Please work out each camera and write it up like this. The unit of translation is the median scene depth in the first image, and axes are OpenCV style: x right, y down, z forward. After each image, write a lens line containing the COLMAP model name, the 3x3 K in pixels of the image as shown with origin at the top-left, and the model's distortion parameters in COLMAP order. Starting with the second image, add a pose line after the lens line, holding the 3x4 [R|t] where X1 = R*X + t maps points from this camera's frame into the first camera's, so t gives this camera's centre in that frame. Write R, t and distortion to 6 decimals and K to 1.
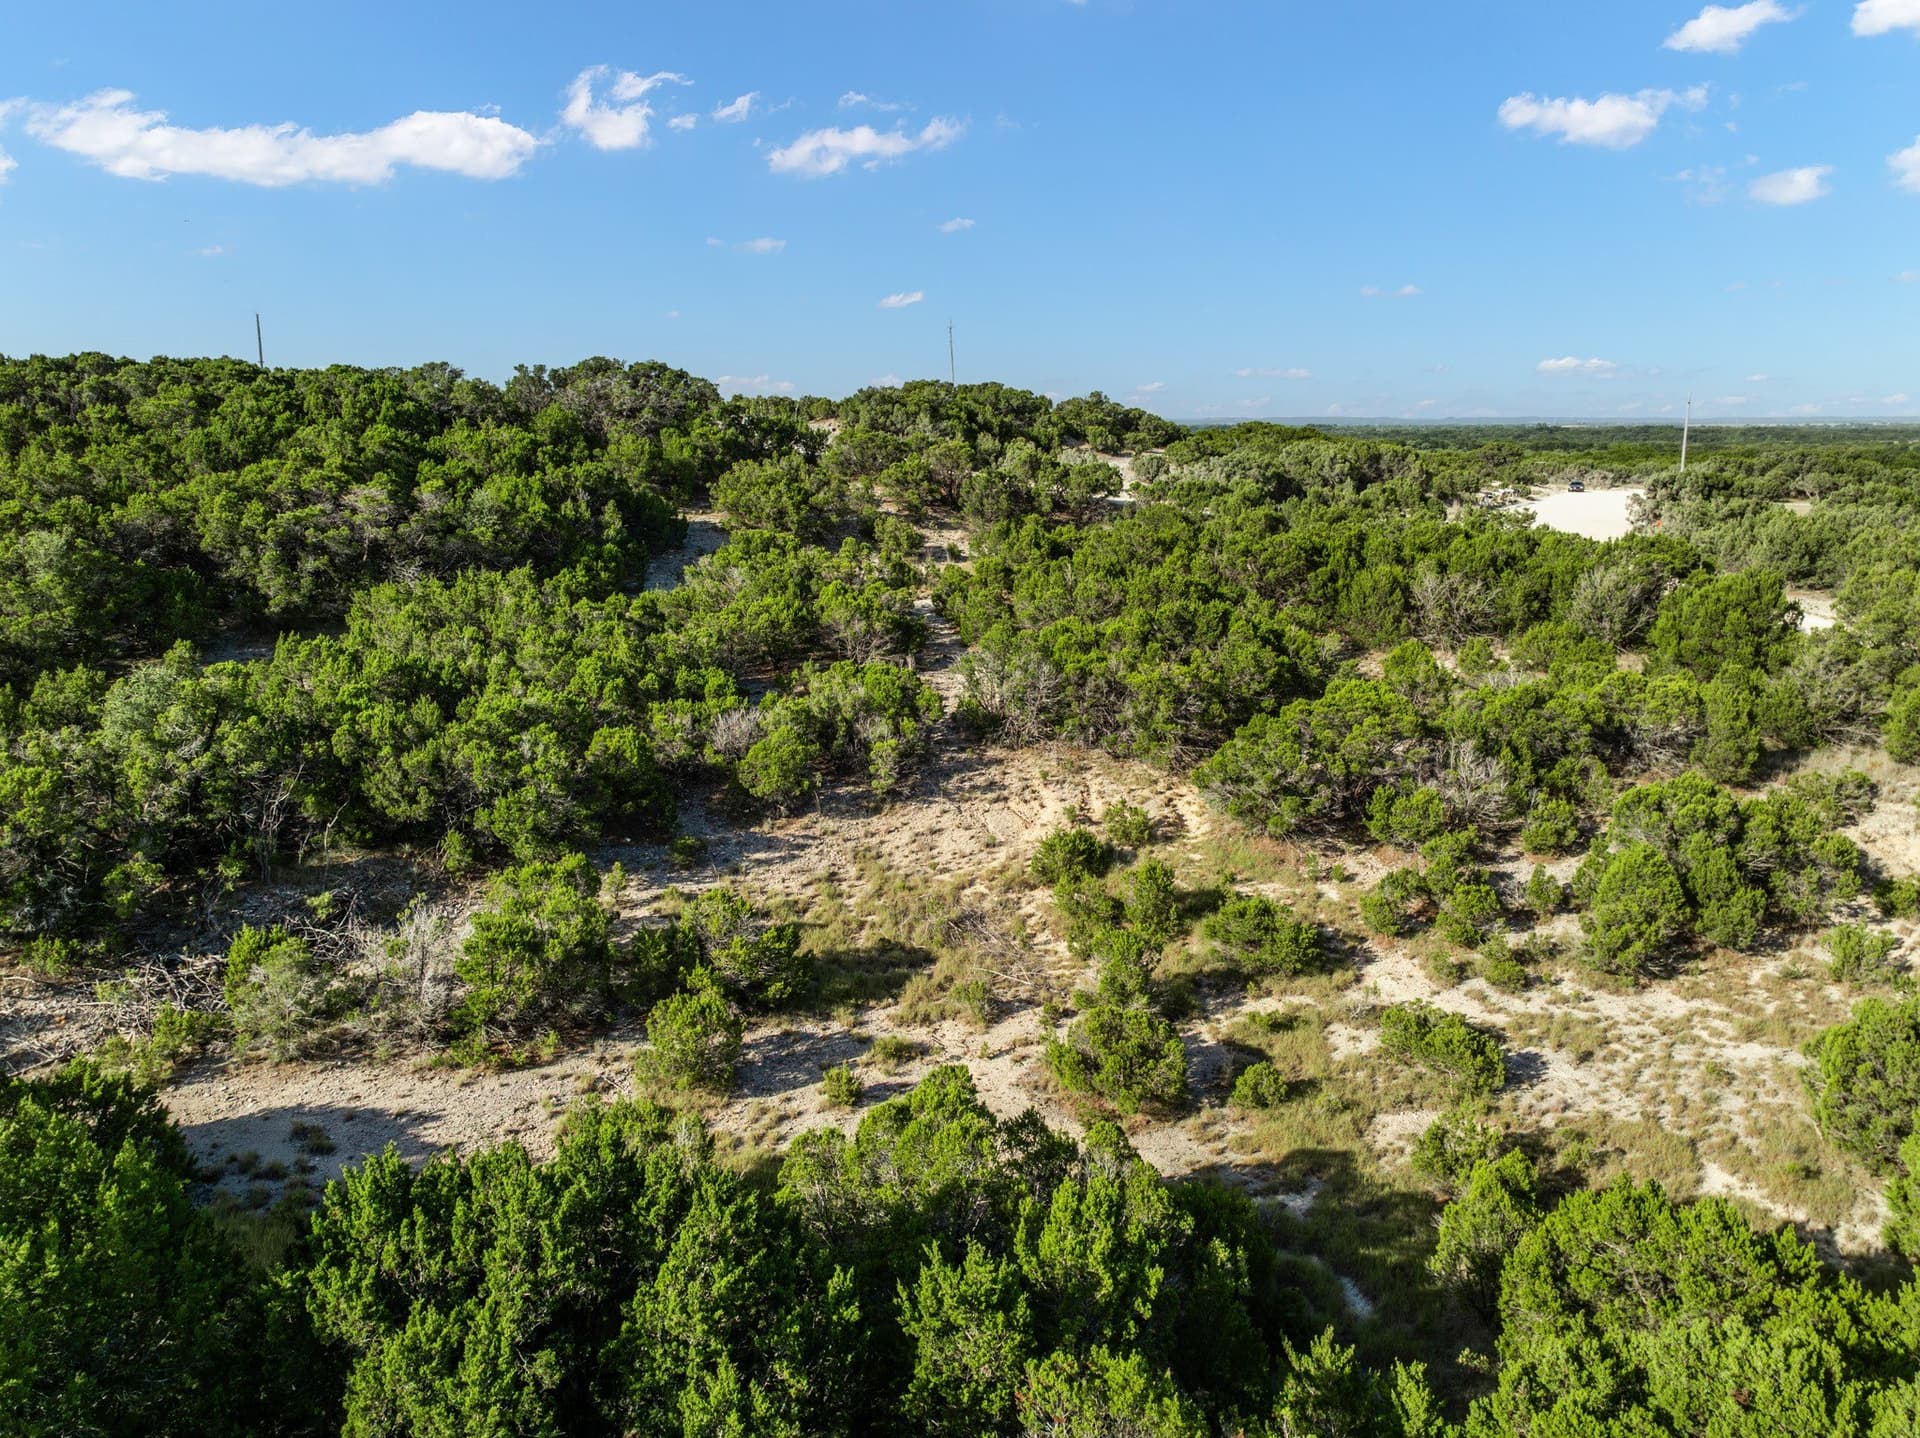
lens RADIAL K [[1347.6, 0, 960.0], [0, 1347.6, 719.0], [0, 0, 1]] dist [-0.028030, 0.016651]
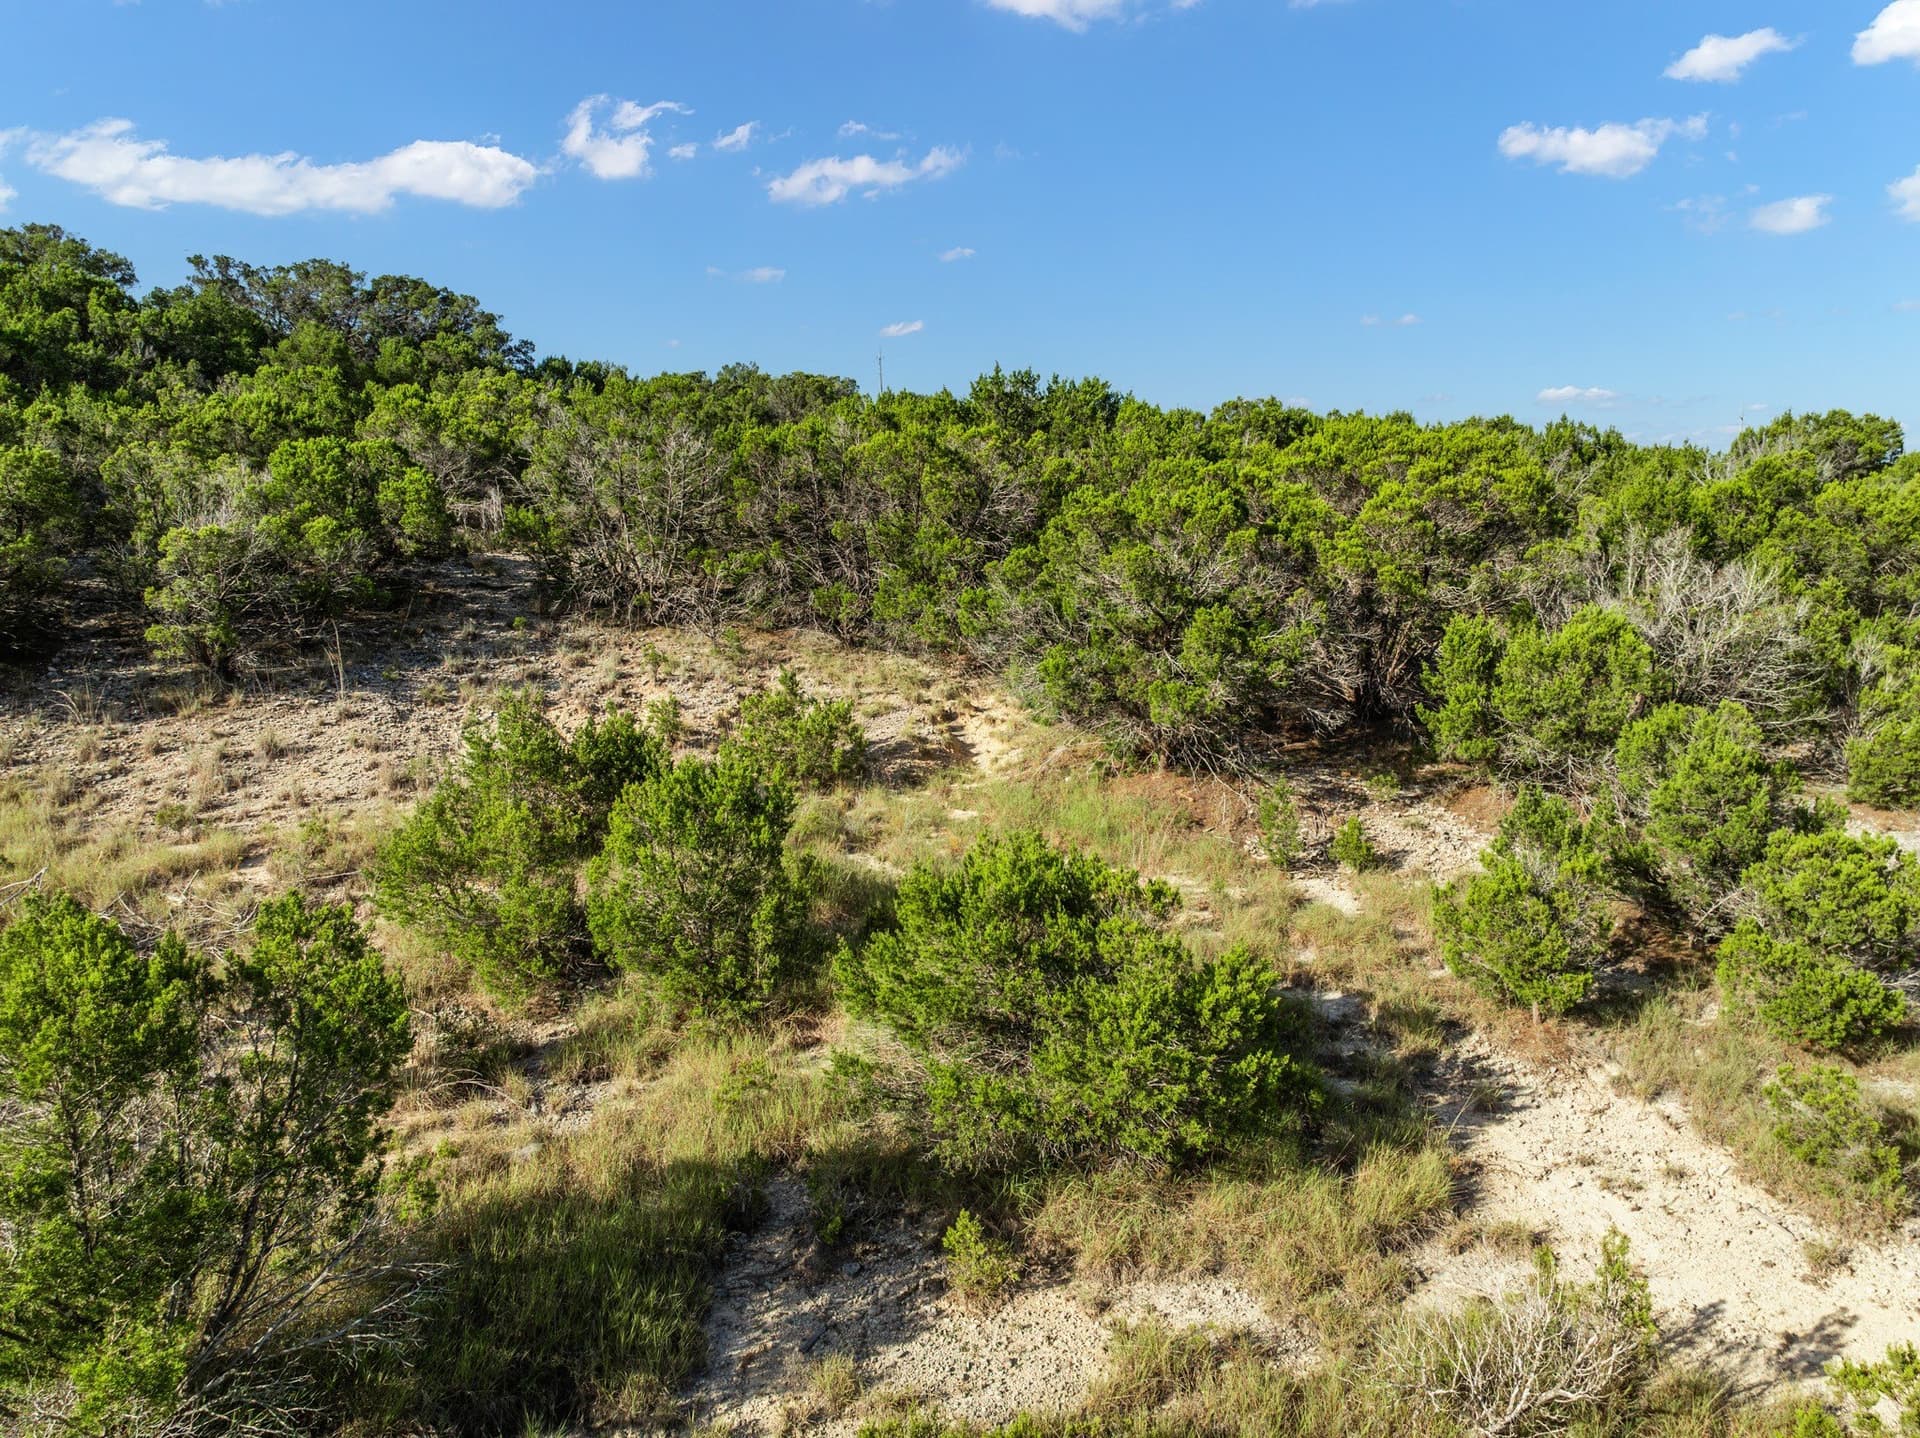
lens RADIAL K [[1347.6, 0, 960.0], [0, 1347.6, 719.0], [0, 0, 1]] dist [-0.028030, 0.016651]
pose [[0.999975, 0.003601, 0.006067, 0.154780], [-0.003003, 0.995389, -0.095876, 0.100754], [-0.006384, 0.095855, 0.995375, 0.568314]]
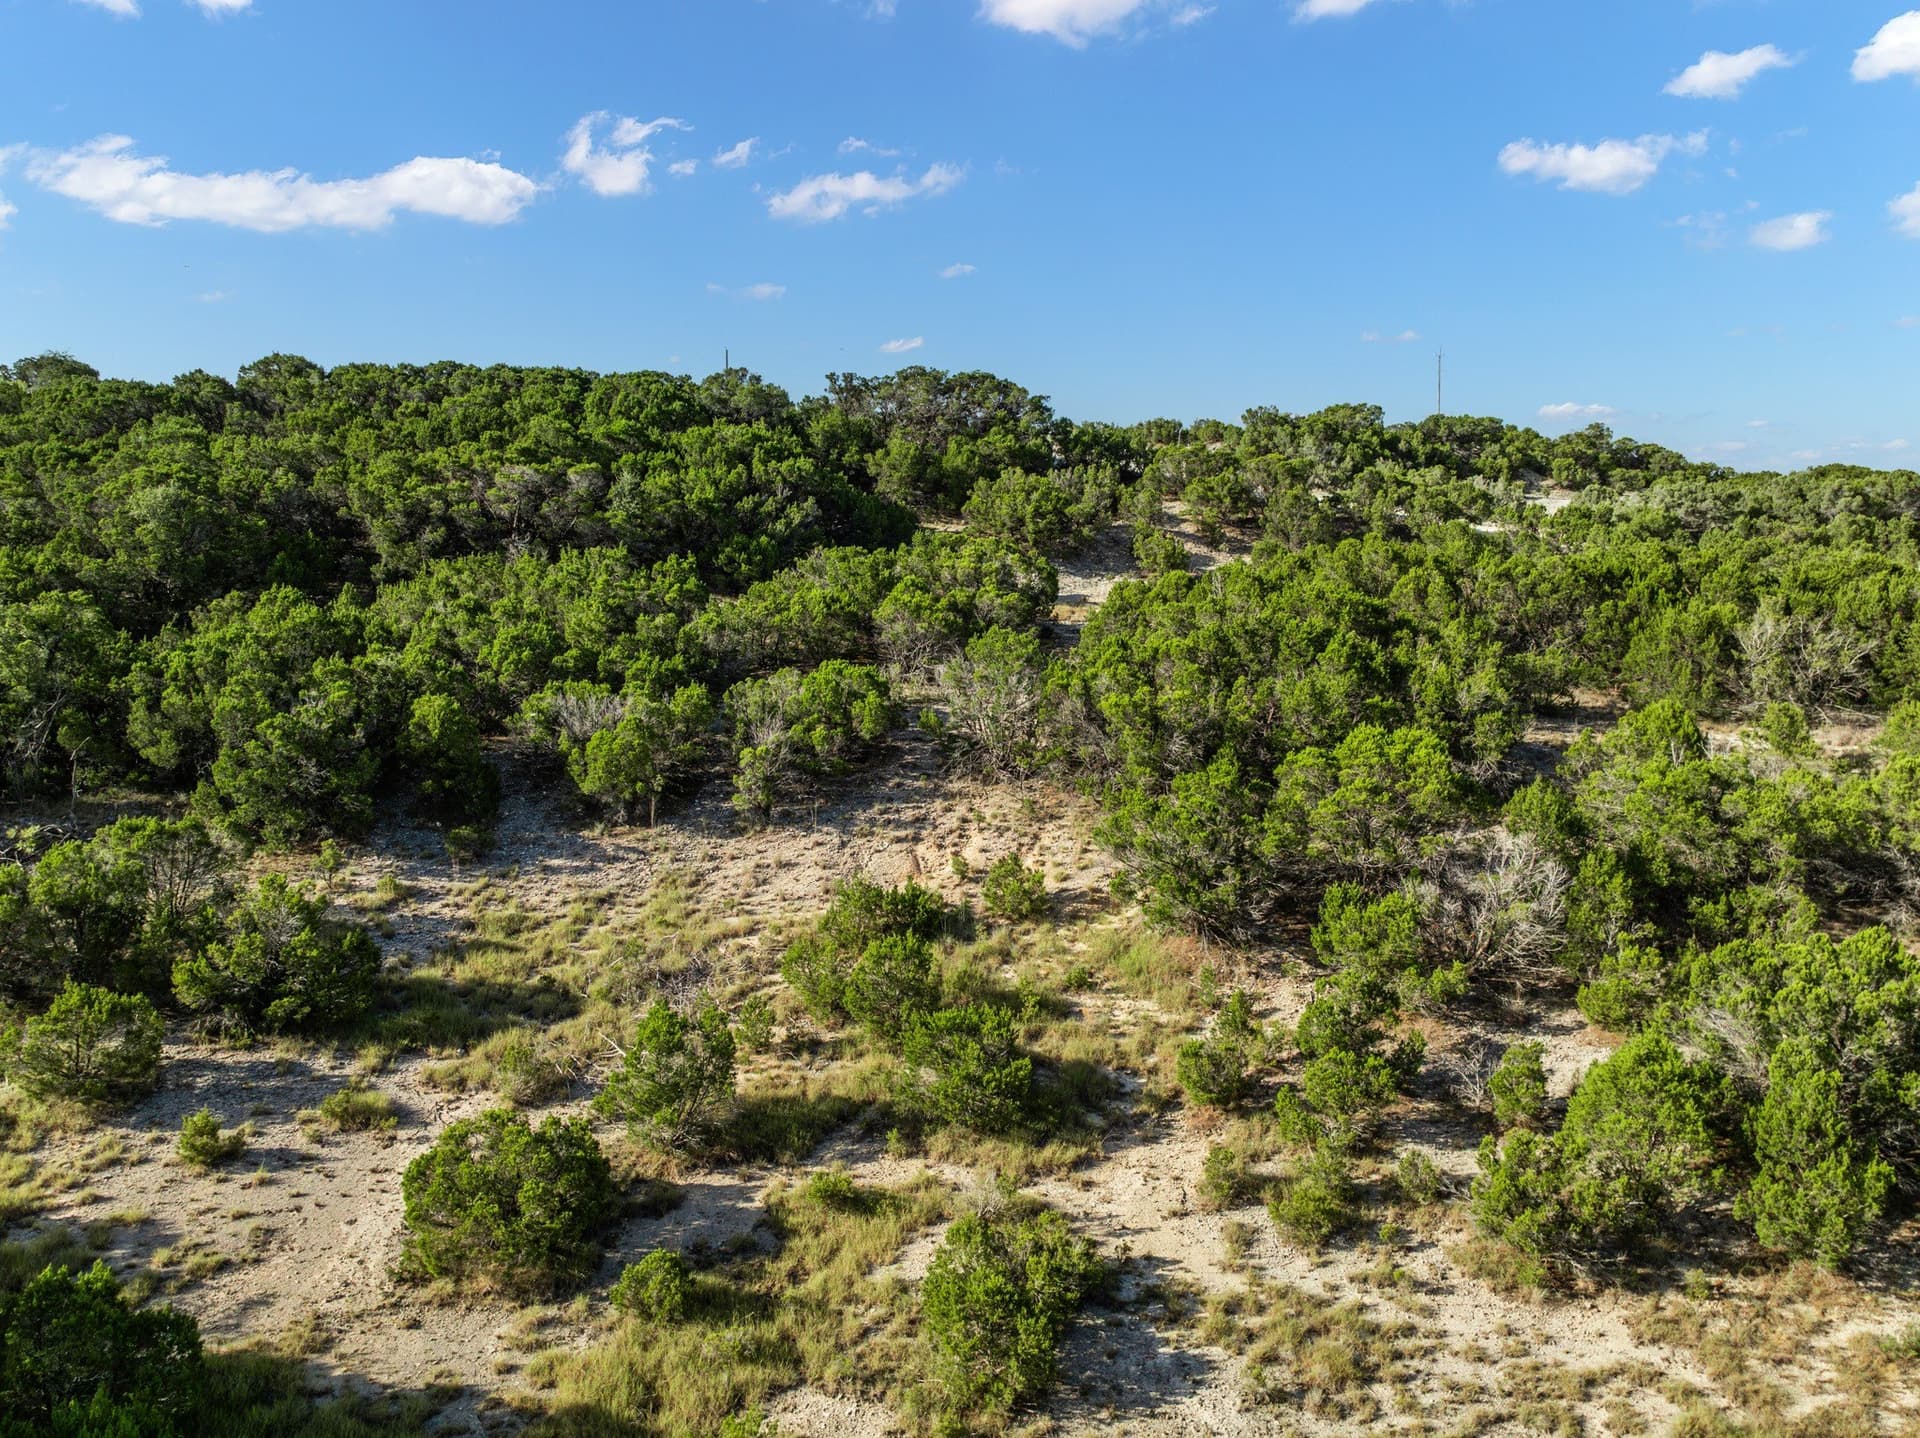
lens RADIAL K [[1347.6, 0, 960.0], [0, 1347.6, 719.0], [0, 0, 1]] dist [-0.028030, 0.016651]
pose [[0.904838, 0.083696, -0.417449, 0.363844], [-0.102746, 0.994434, -0.023328, 0.005458], [0.413173, 0.063999, 0.908401, 0.290451]]
